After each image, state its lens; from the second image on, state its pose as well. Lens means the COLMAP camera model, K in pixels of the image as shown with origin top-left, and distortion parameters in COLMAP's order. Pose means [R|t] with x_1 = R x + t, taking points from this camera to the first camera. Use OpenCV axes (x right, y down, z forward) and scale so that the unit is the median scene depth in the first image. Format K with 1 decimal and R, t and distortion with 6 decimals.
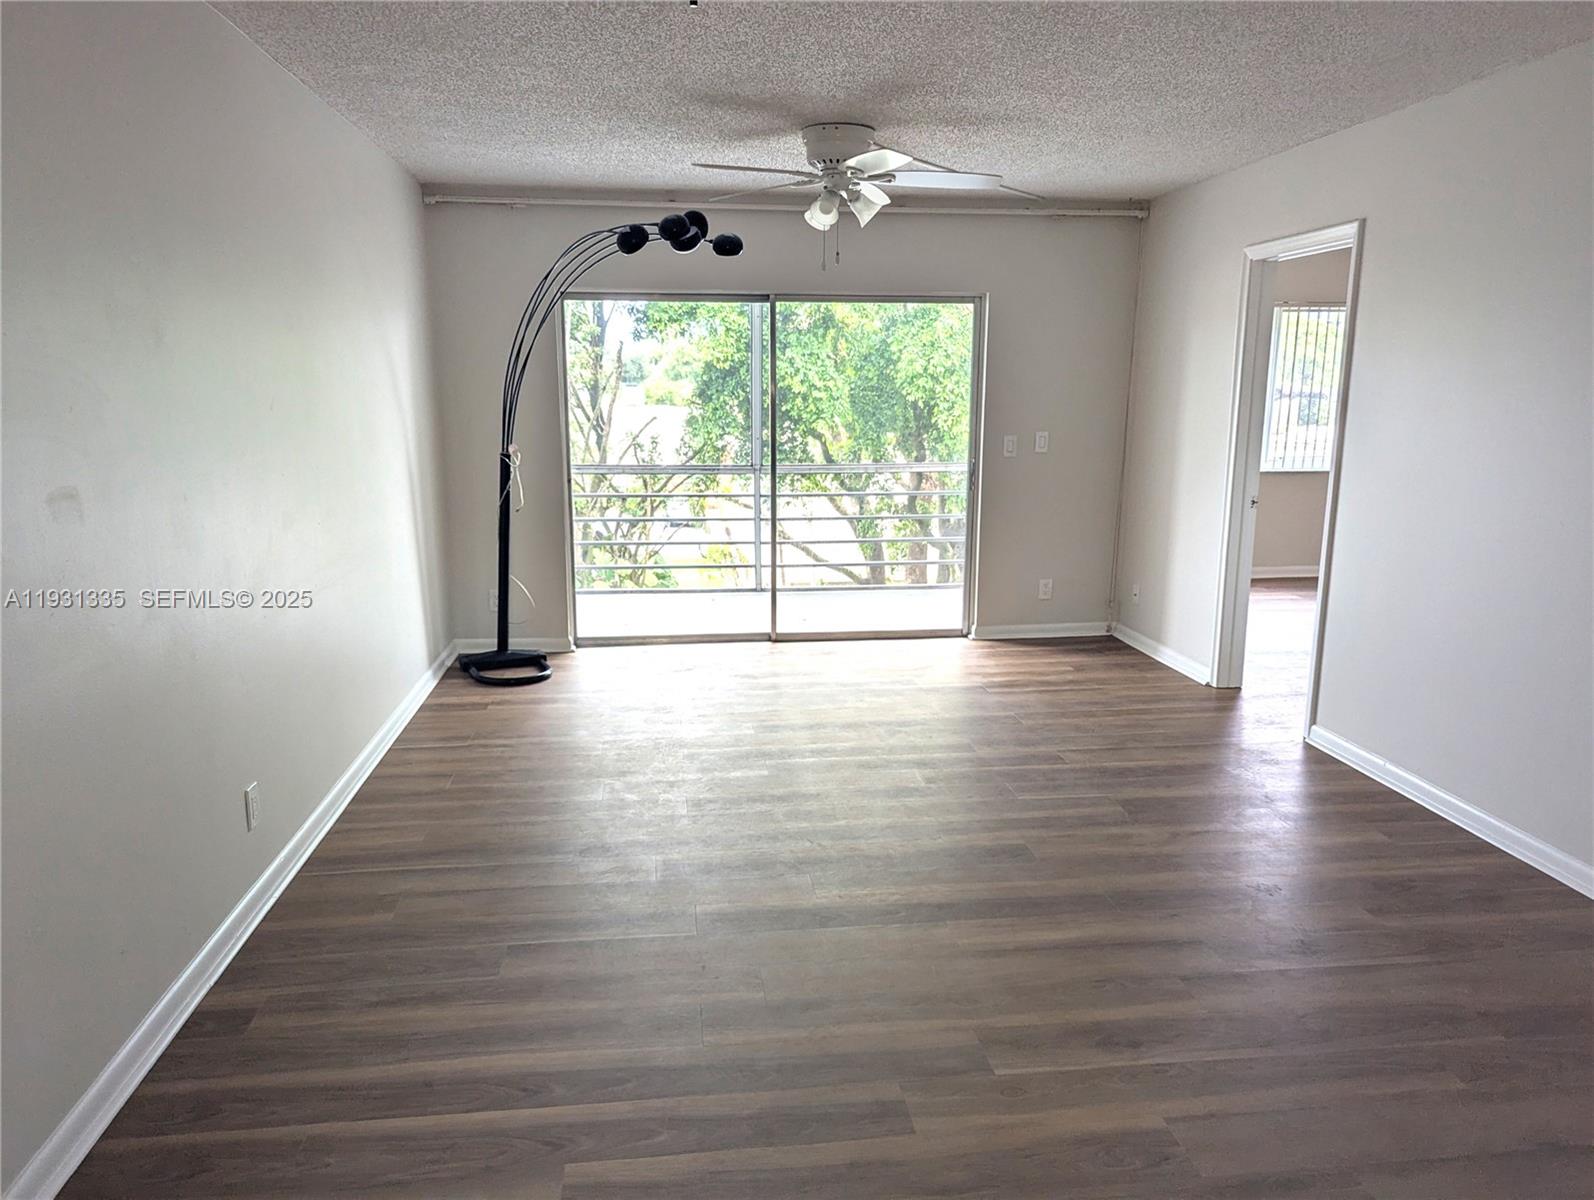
lens RADIAL K [[1130.7, 0, 799.6], [0, 1130.7, 600.5], [0, 0, 1]] dist [0.055312, -0.027463]
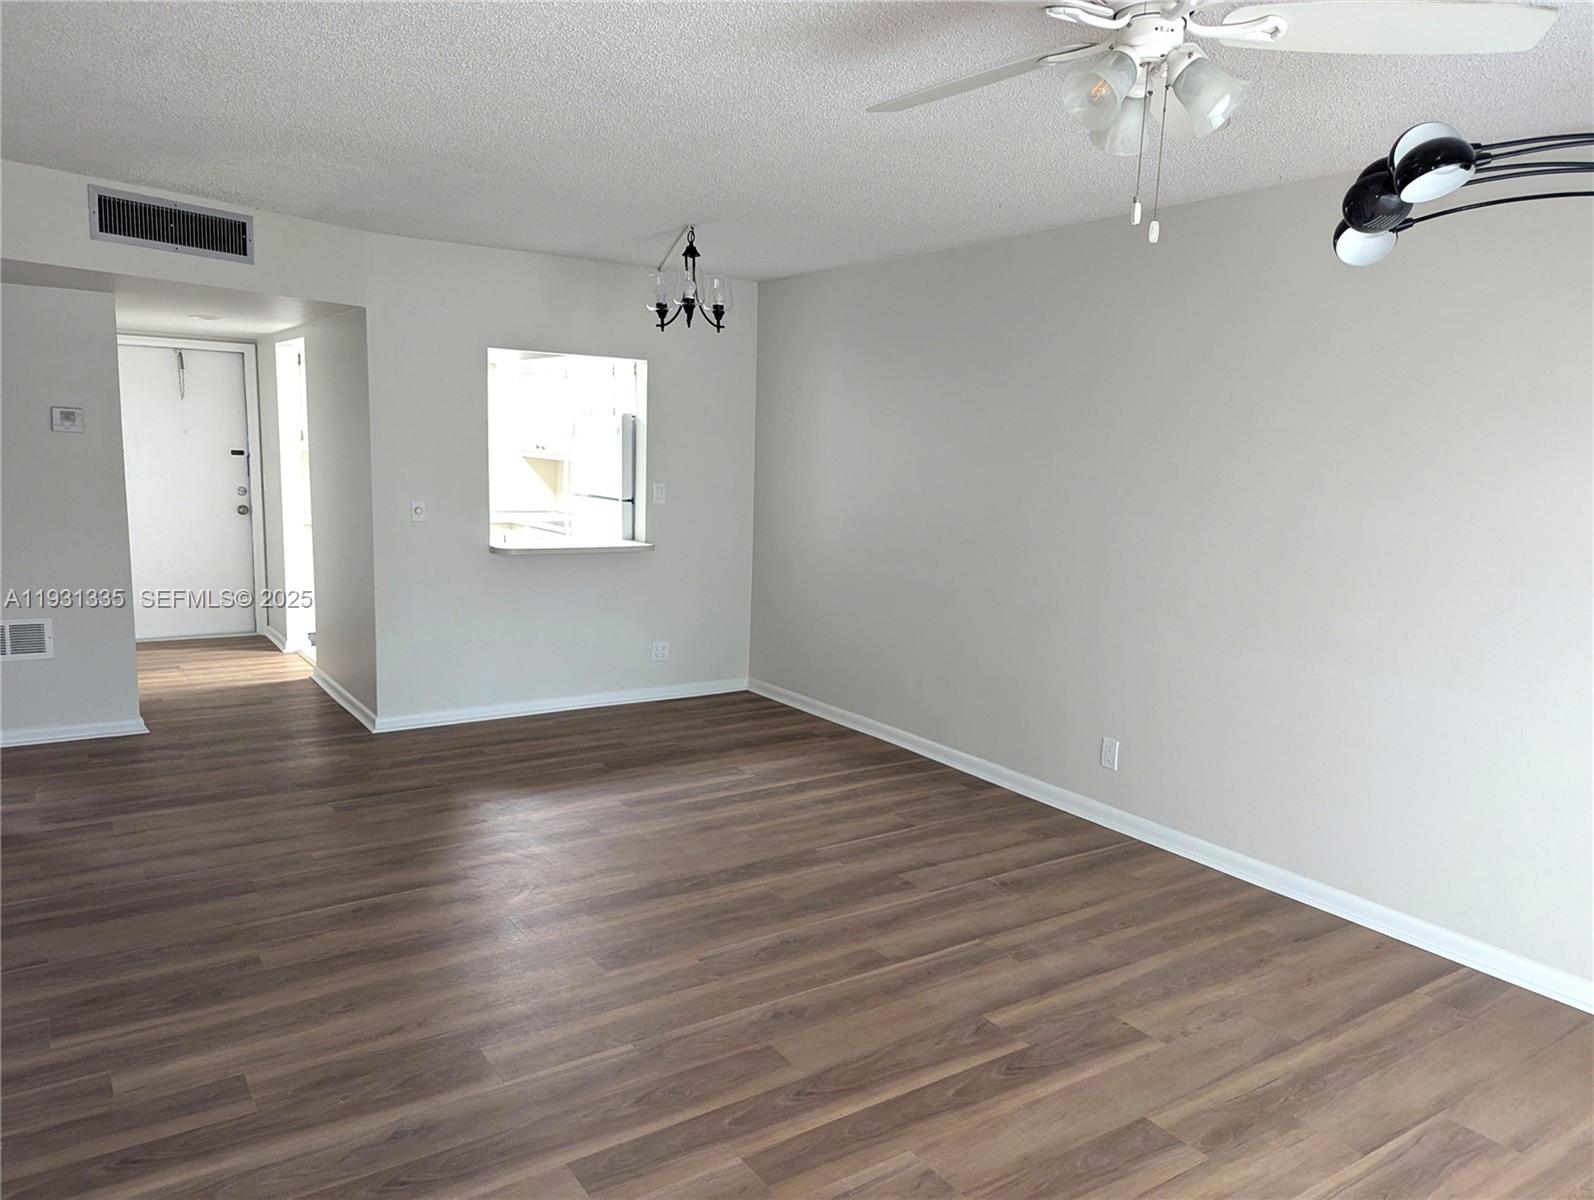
lens RADIAL K [[1130.7, 0, 803.6], [0, 1130.7, 597.5], [0, 0, 1]] dist [0.055312, -0.027463]
pose [[-0.891094, 0.029055, -0.452887, 0.498895], [-0.125359, 0.943360, 0.307176, -0.386333], [0.436161, 0.330497, -0.836980, 1.882563]]
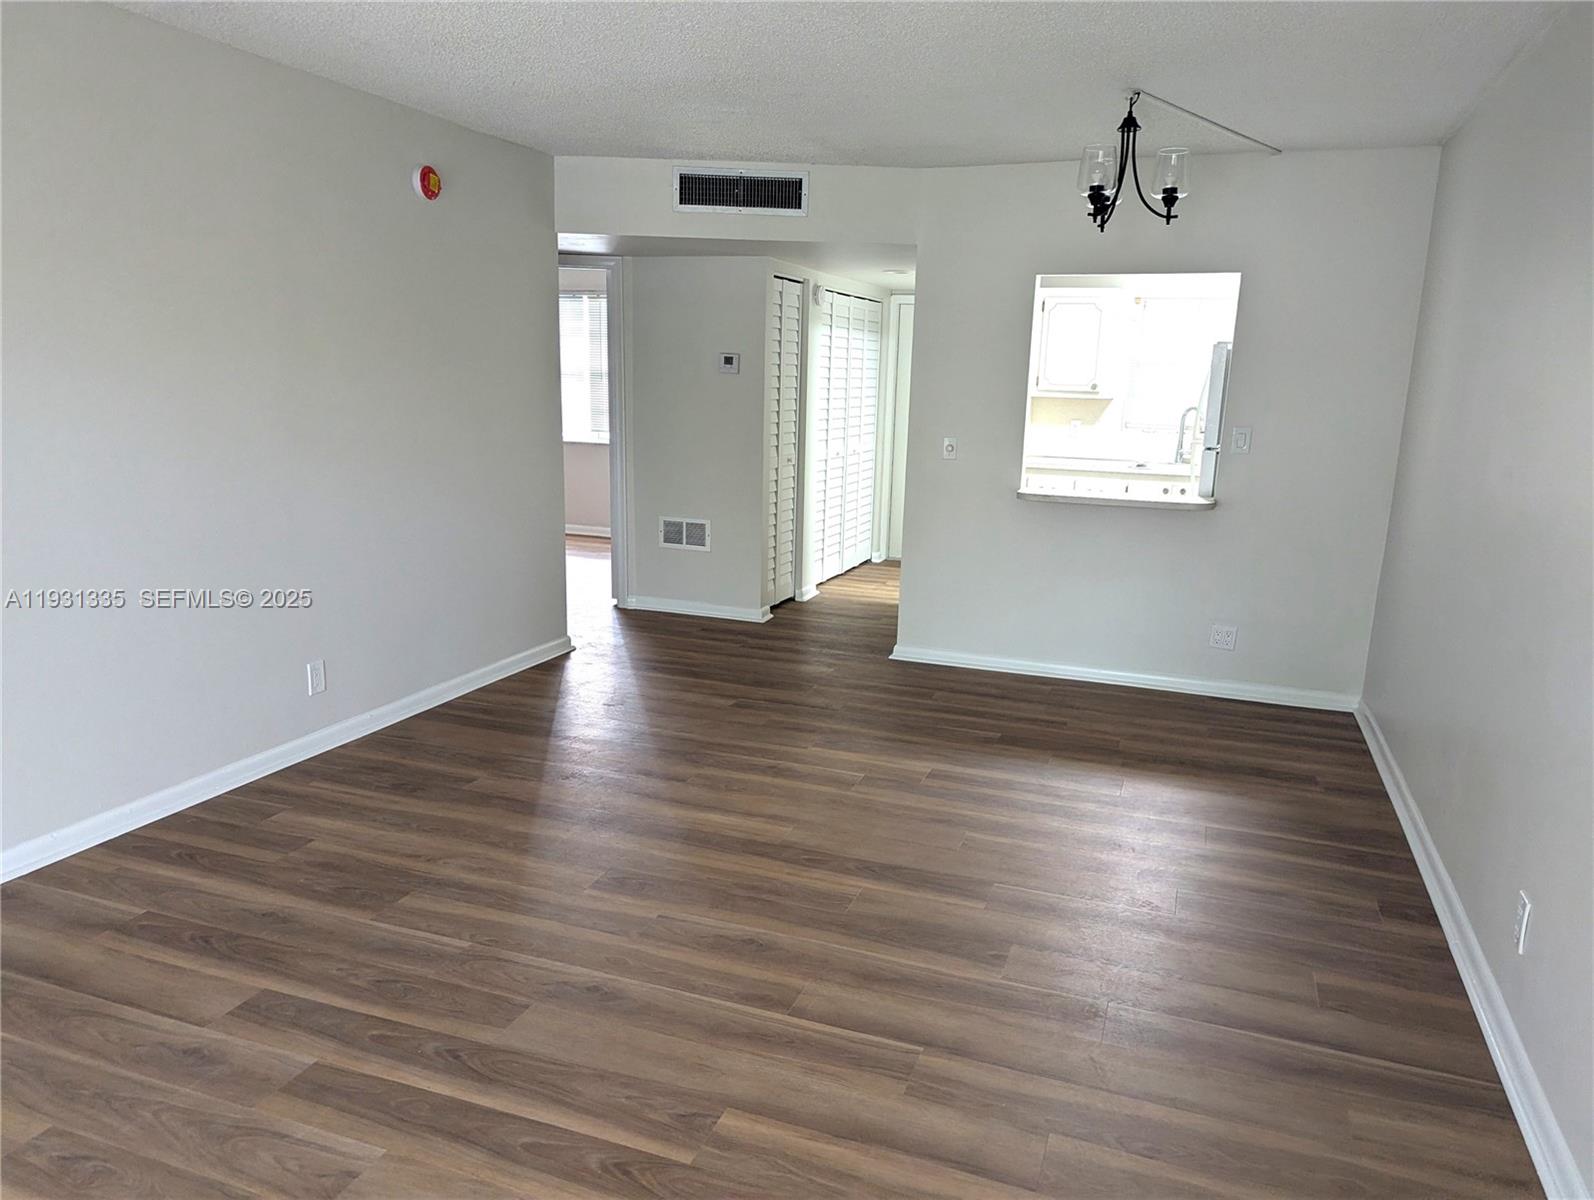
lens RADIAL K [[1130.7, 0, 798.9], [0, 1130.7, 598.8], [0, 0, 1]] dist [0.055312, -0.027463]
pose [[-0.884952, -0.119389, 0.450118, -0.348975], [0.061749, 0.927958, 0.367534, -0.338819], [-0.461570, 0.353045, -0.813826, 1.718928]]
